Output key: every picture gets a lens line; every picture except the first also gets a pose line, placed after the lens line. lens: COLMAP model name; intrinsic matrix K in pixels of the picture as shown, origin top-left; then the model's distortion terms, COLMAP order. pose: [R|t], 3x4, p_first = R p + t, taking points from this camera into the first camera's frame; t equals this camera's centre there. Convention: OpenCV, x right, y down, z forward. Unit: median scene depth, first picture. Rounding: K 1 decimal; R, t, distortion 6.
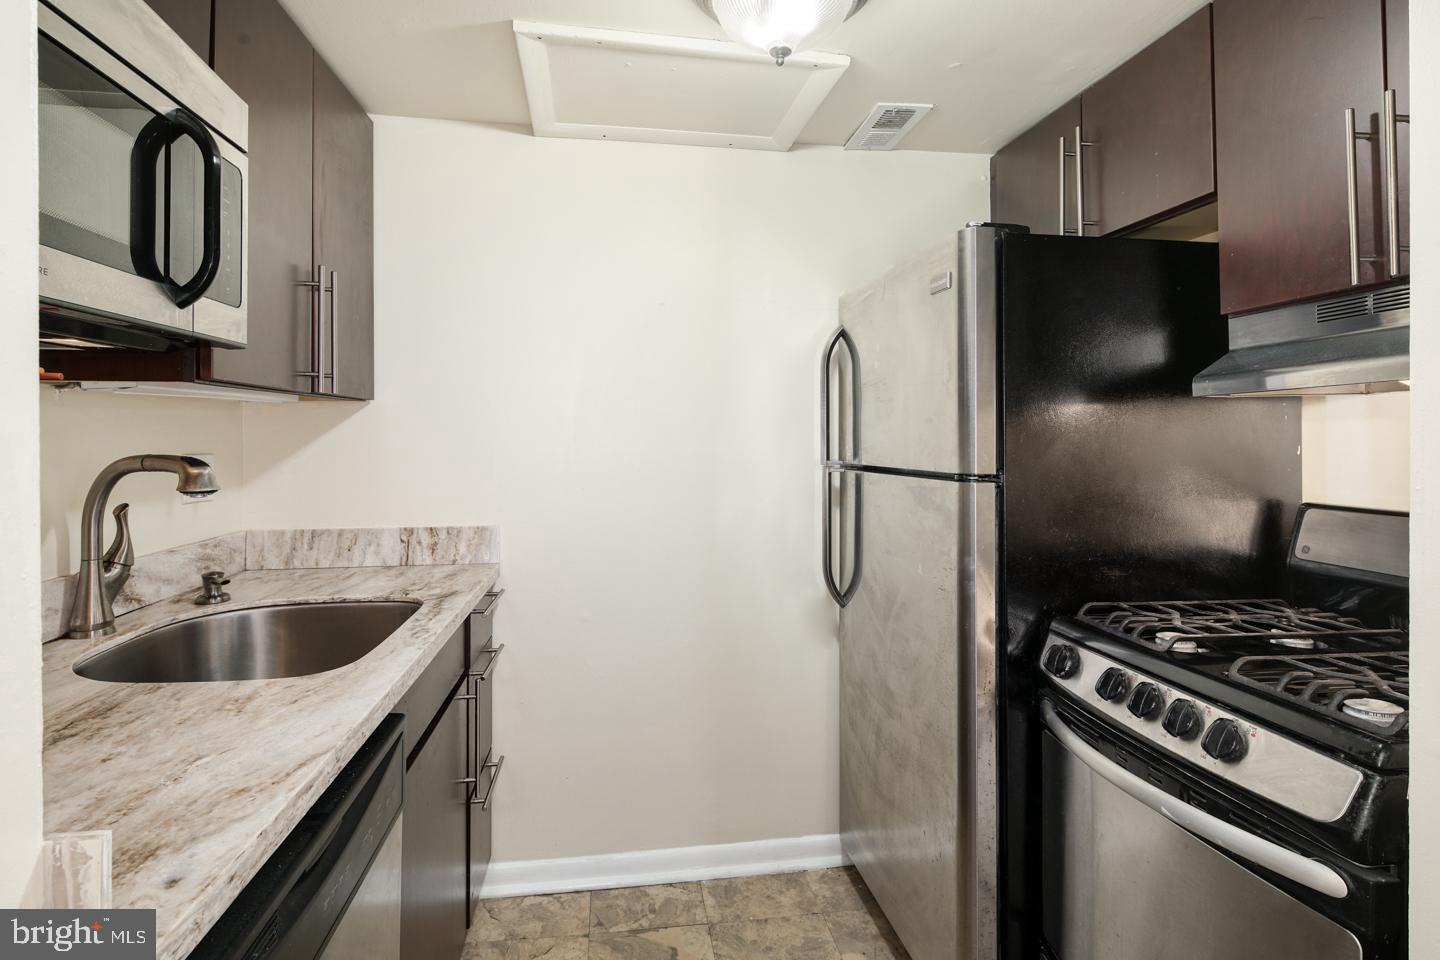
lens RADIAL K [[724.2, 0, 719.1], [0, 724.2, 445.0], [0, 0, 1]] dist [0.002087, -0.000235]
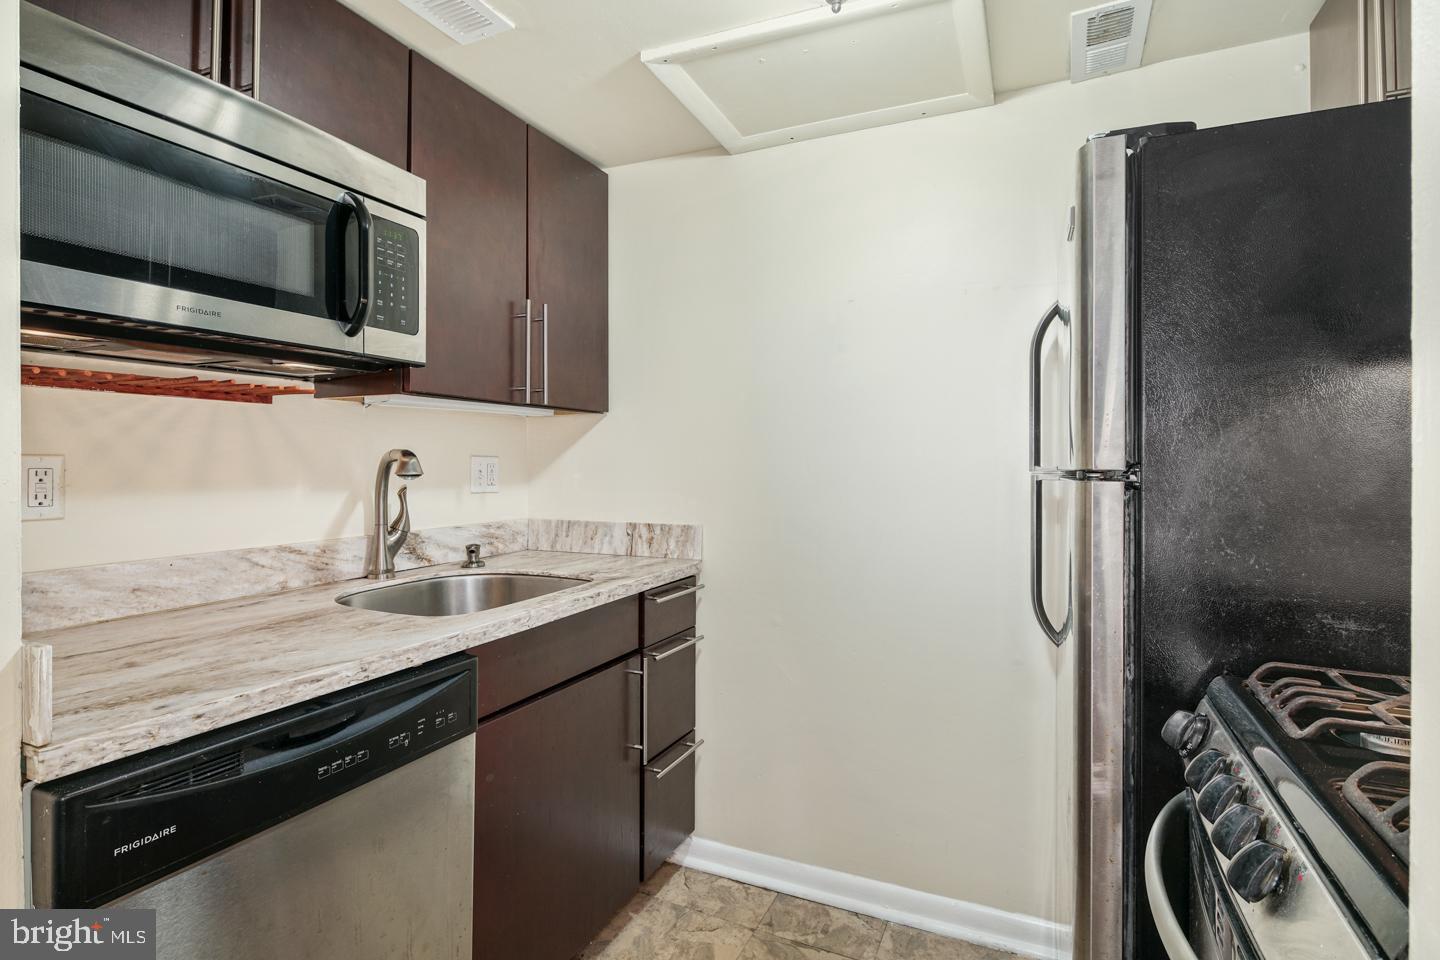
lens RADIAL K [[726.2, 0, 724.7], [0, 726.2, 475.0], [0, 0, 1]] dist [0.001285, -0.000698]
pose [[0.838960, 0.009178, -0.544116, 0.326915], [-0.008825, 0.999956, 0.003261, 0.034444], [0.544122, 0.002066, 0.839004, 0.118951]]
